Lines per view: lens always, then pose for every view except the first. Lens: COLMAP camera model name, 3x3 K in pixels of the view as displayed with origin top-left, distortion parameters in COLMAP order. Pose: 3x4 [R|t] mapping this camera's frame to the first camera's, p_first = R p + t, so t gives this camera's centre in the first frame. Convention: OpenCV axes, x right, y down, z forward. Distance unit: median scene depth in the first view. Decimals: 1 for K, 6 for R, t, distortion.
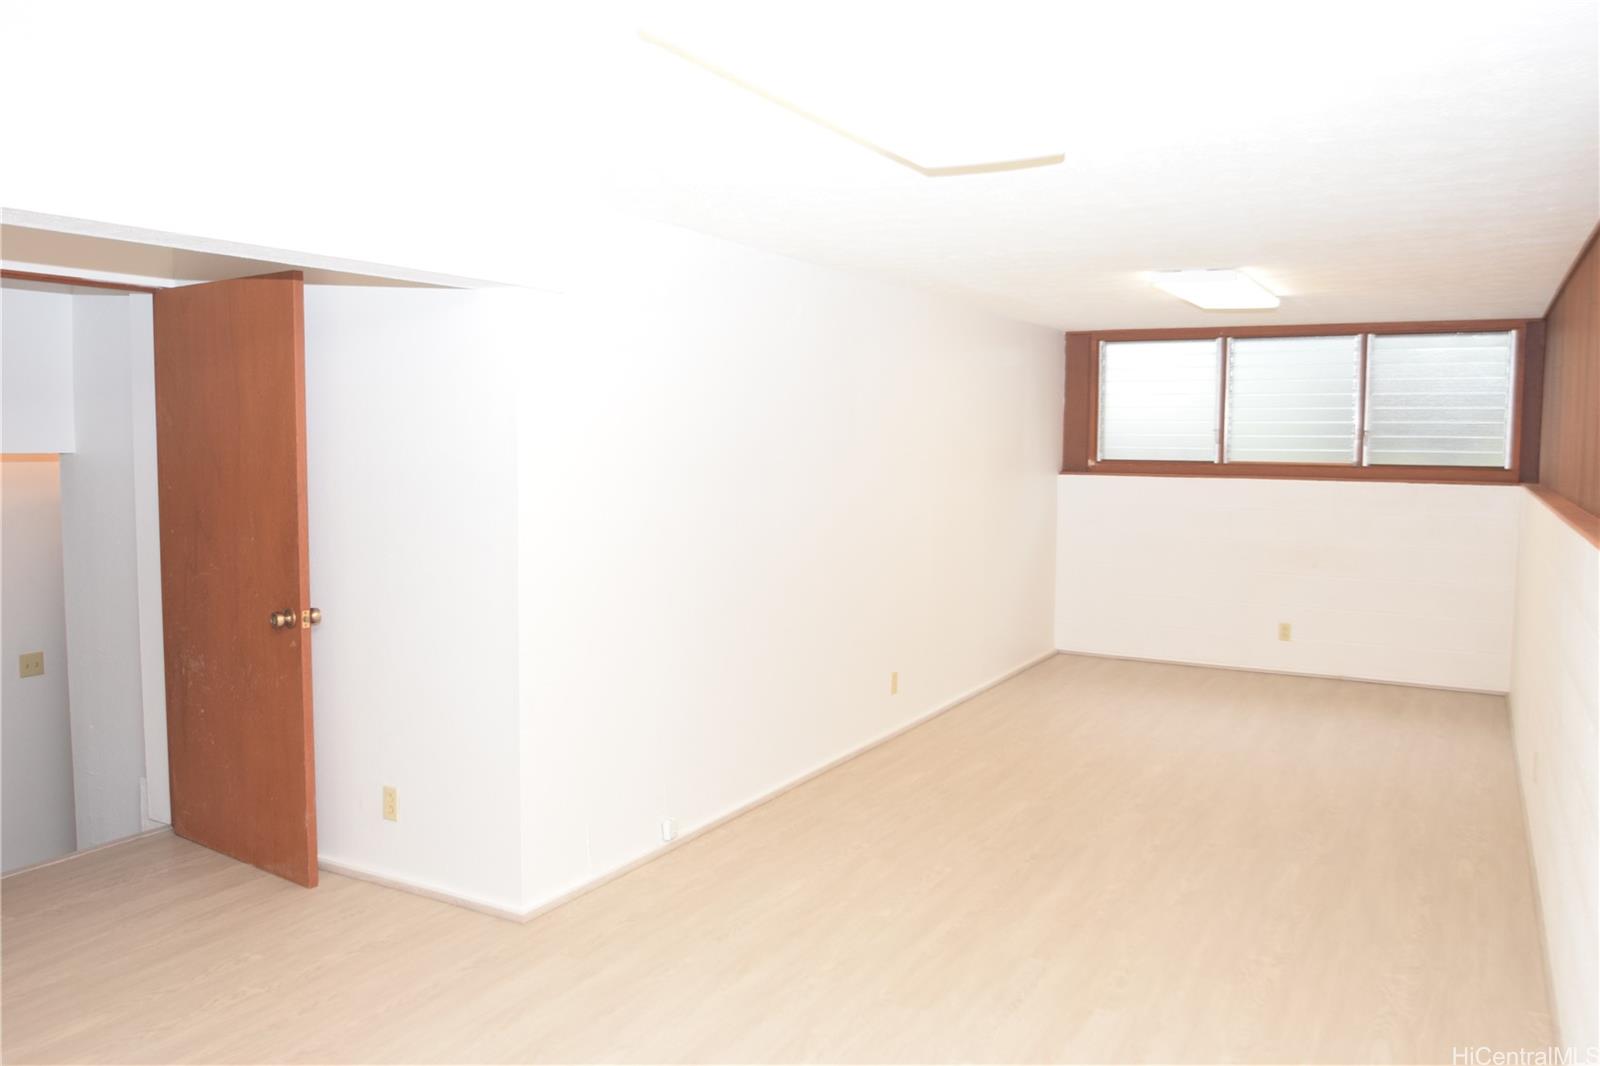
lens RADIAL K [[1207.6, 0, 800.0], [0, 1207.6, 533.0], [0, 0, 1]] dist [-0.048122, 0.007525]
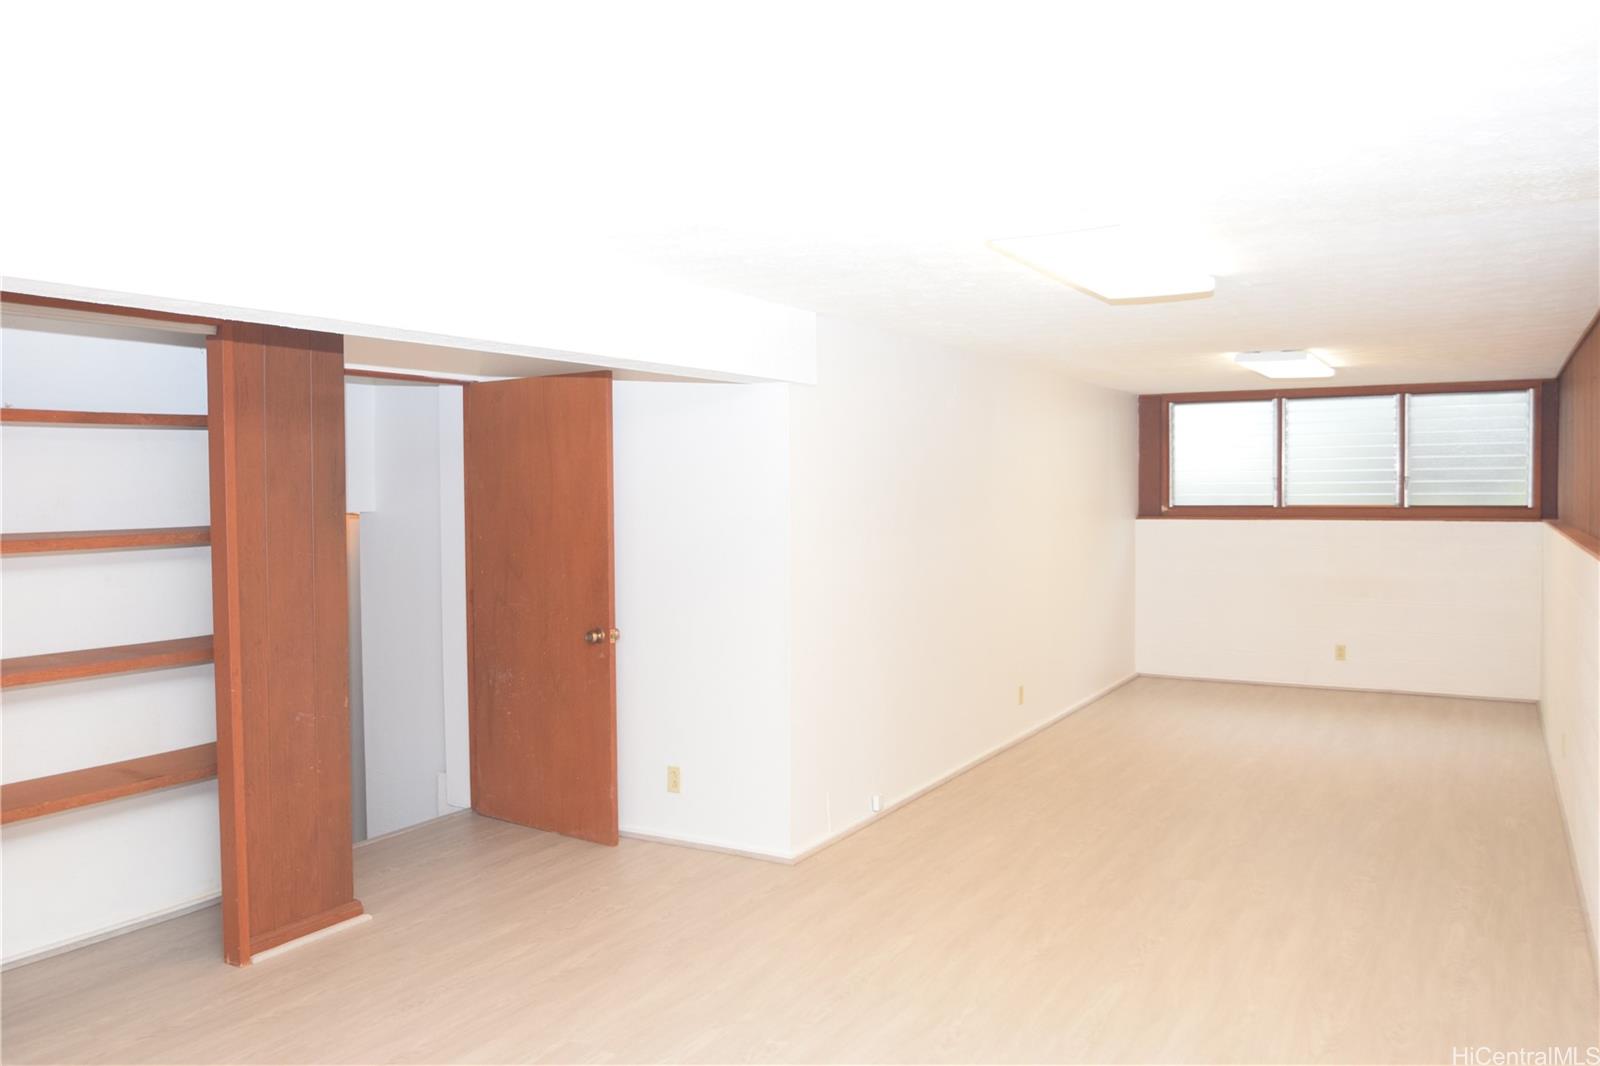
lens RADIAL K [[1207.6, 0, 800.0], [0, 1207.6, 533.0], [0, 0, 1]] dist [-0.048122, 0.007525]
pose [[0.999780, -0.015761, -0.013840, -0.121072], [0.015143, 0.998931, -0.043675, 0.012998], [0.014514, 0.043456, 0.998950, -0.198814]]
